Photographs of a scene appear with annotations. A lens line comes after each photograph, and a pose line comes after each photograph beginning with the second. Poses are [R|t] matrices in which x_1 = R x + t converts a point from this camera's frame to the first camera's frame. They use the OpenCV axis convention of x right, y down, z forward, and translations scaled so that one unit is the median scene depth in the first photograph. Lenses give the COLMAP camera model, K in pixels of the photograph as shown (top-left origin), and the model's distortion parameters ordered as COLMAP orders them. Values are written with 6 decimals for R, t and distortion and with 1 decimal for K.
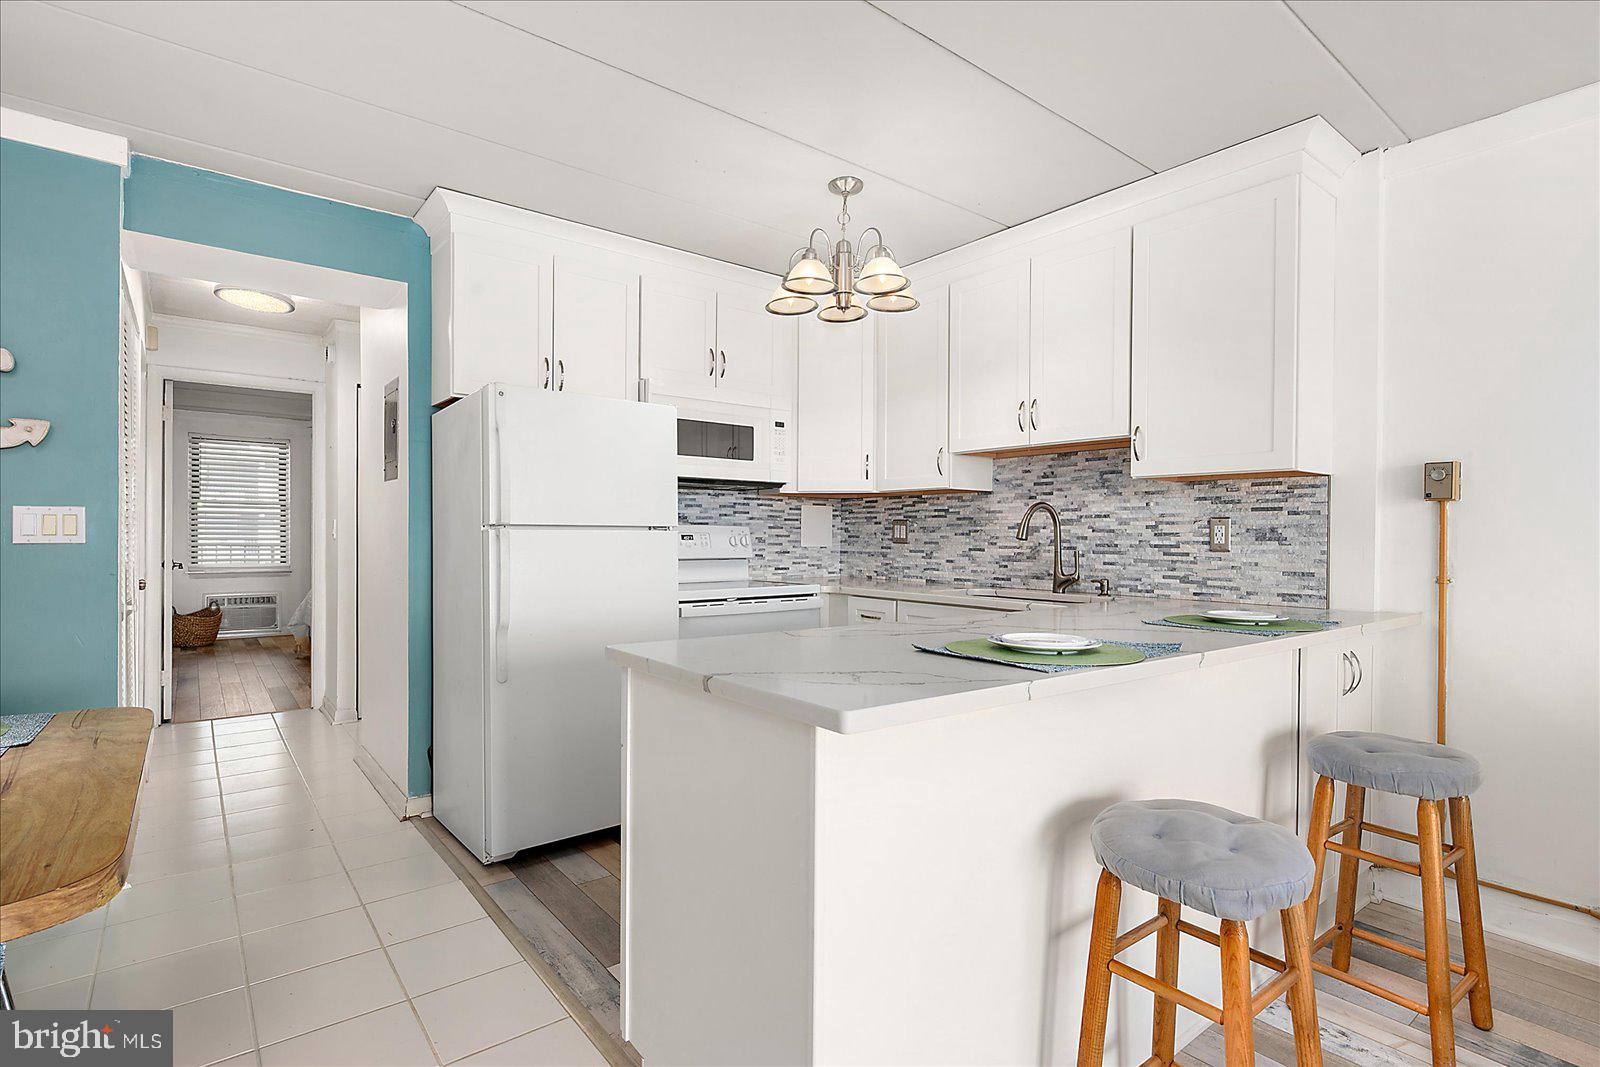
lens RADIAL K [[776.4, 0, 797.5], [0, 776.4, 541.9], [0, 0, 1]] dist [0.002190, 0.002279]
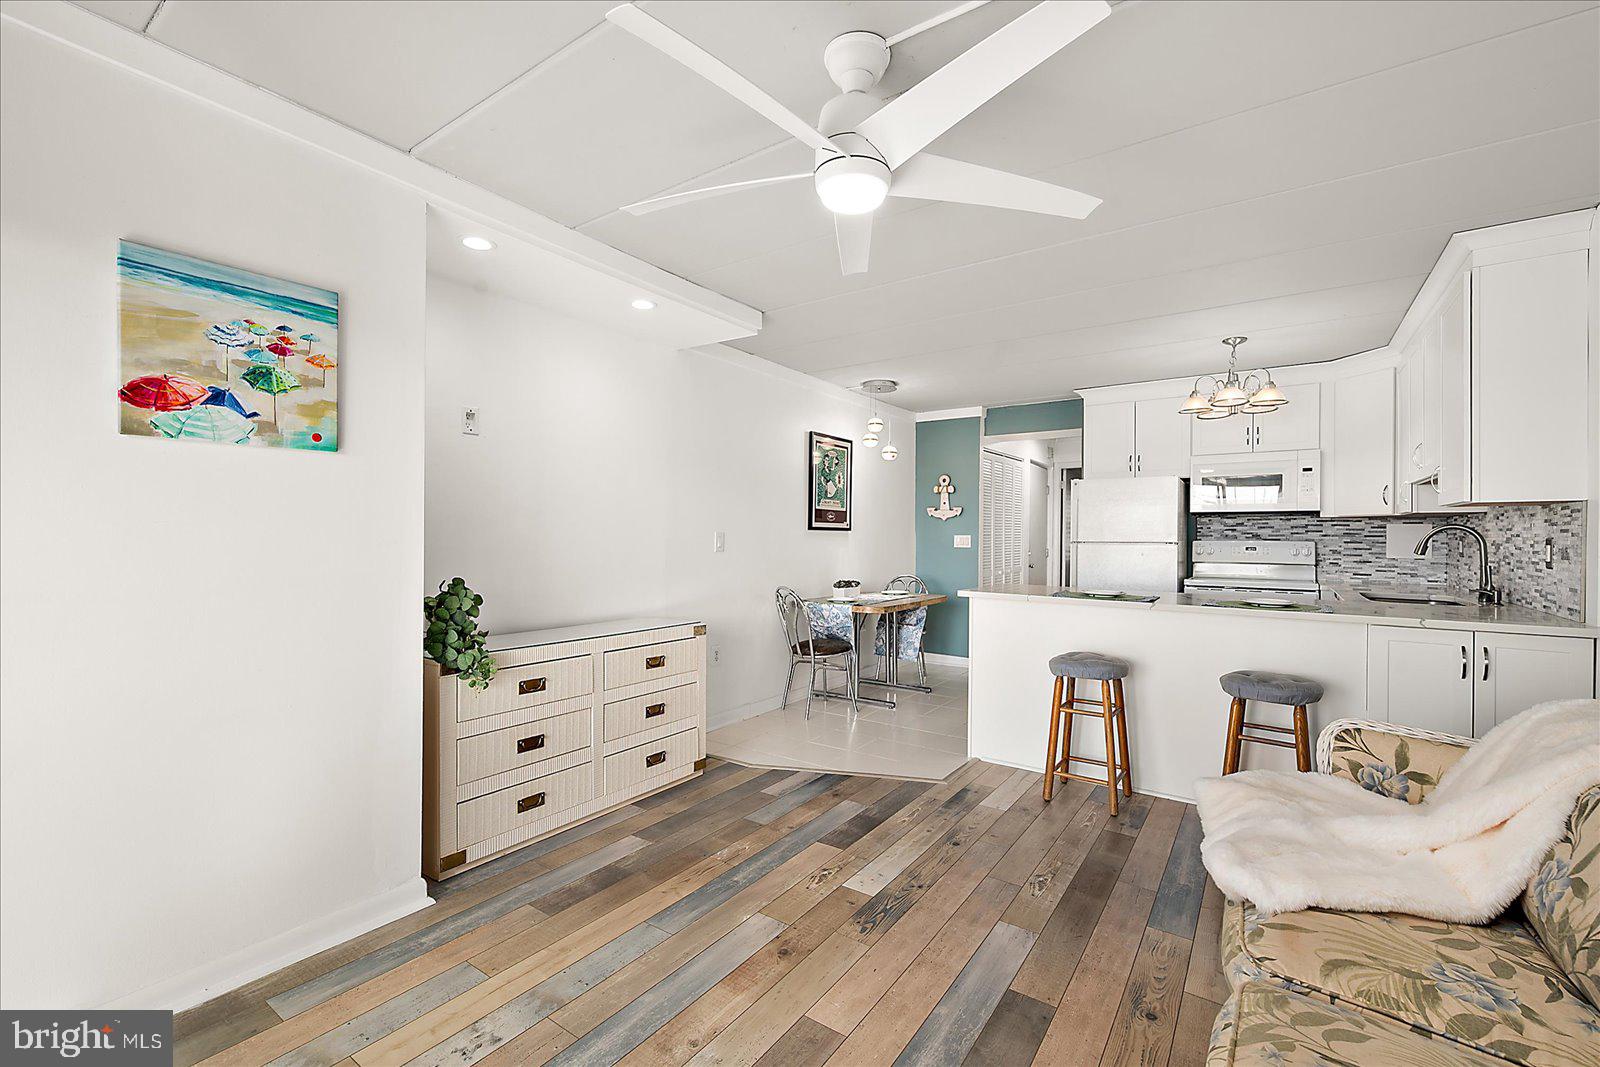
lens RADIAL K [[672.1, 0, 805.2], [0, 672.1, 532.5], [0, 0, 1]] dist [-0.002653, -0.001081]
pose [[0.297125, -0.007392, -0.954810, 0.952491], [-0.012661, 0.999852, -0.011681, -0.012690], [0.954755, 0.015560, 0.296987, -0.251500]]
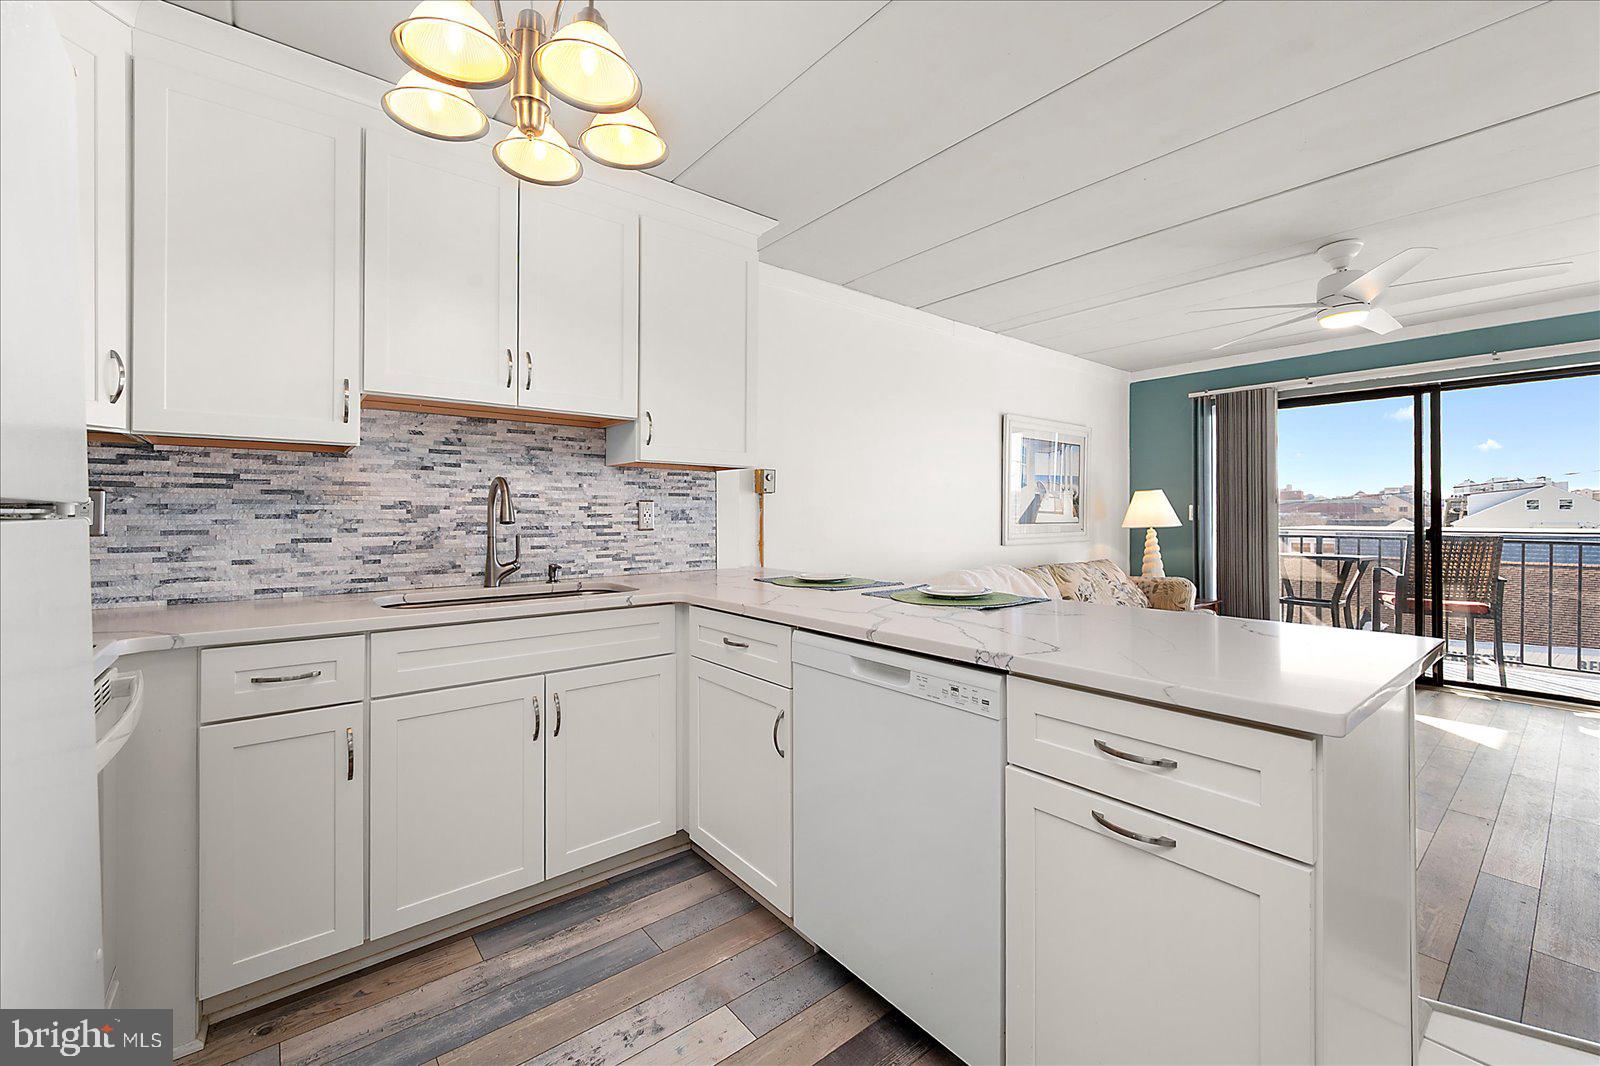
lens RADIAL K [[644.0, 0, 787.2], [0, 644.0, 512.6], [0, 0, 1]] dist [0.002043, -0.000943]
pose [[-0.003608, -0.003072, 0.999989, -0.340743], [0.010115, 0.999944, 0.003108, -0.011889], [-0.999942, 0.010126, -0.003576, 0.663879]]
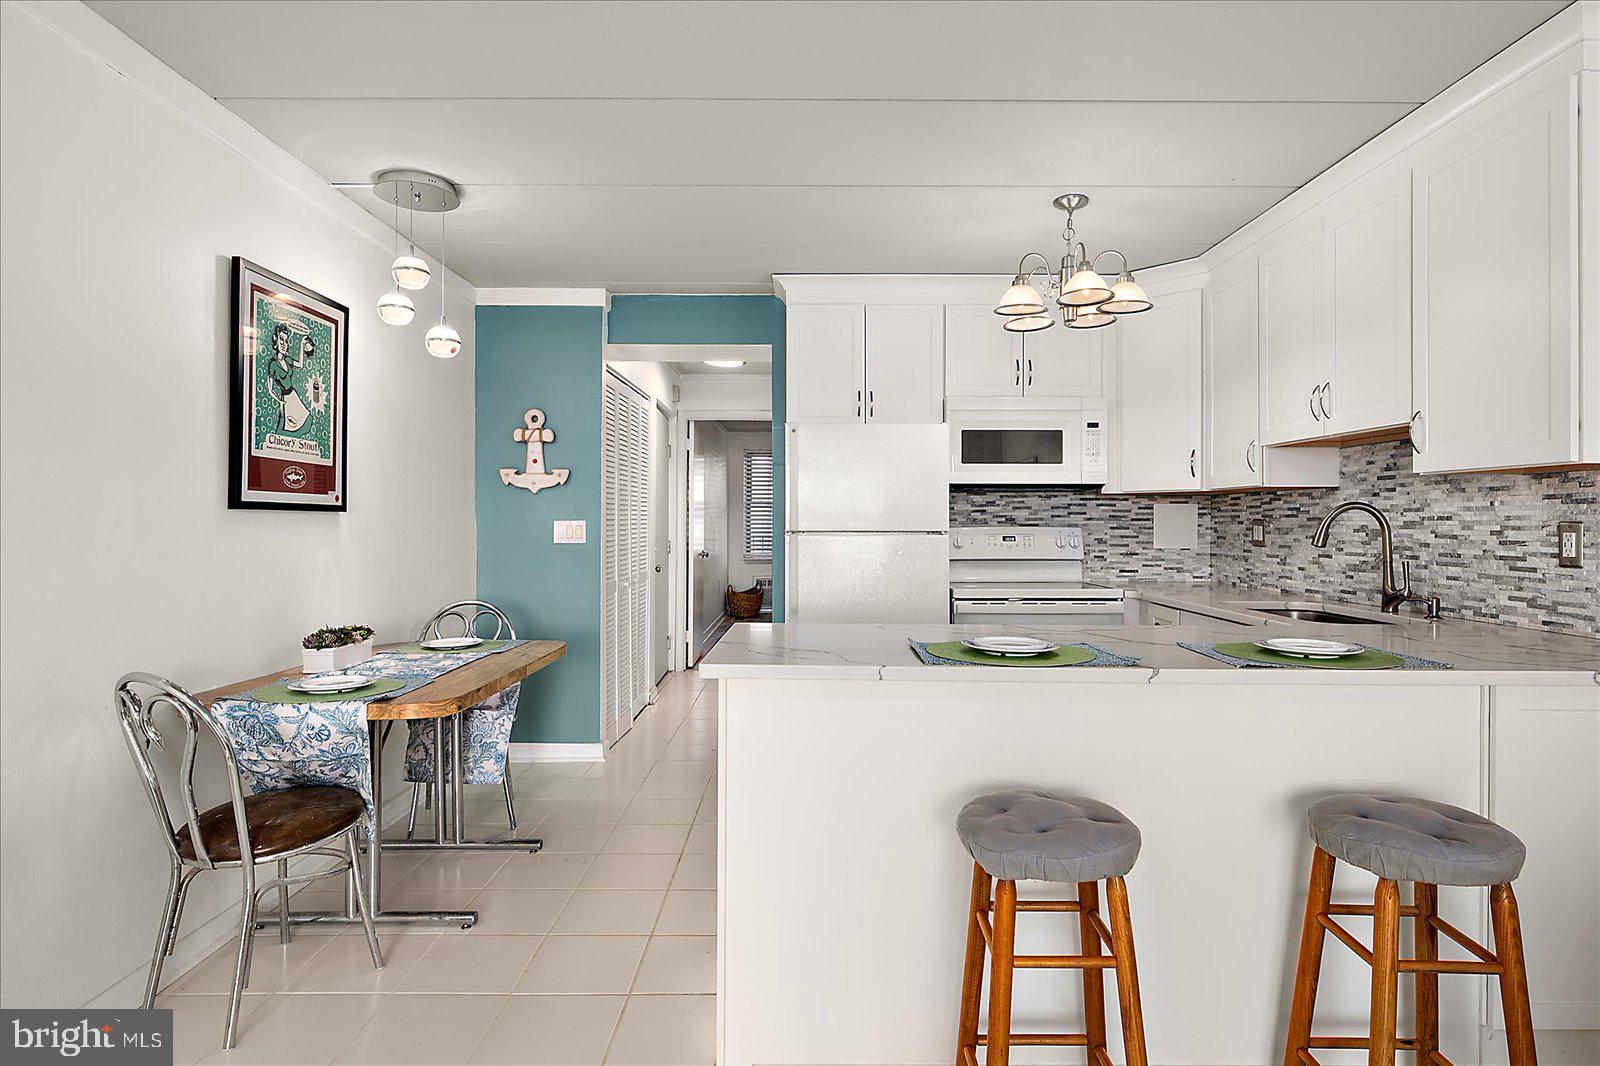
lens RADIAL K [[847.5, 0, 812.0], [0, 847.5, 522.2], [0, 0, 1]] dist [-0.001987, 0.000613]
pose [[0.790371, -0.004450, -0.612612, 0.388810], [-0.002303, 0.999945, -0.010236, -0.017641], [0.612624, 0.009501, 0.790318, -0.075517]]
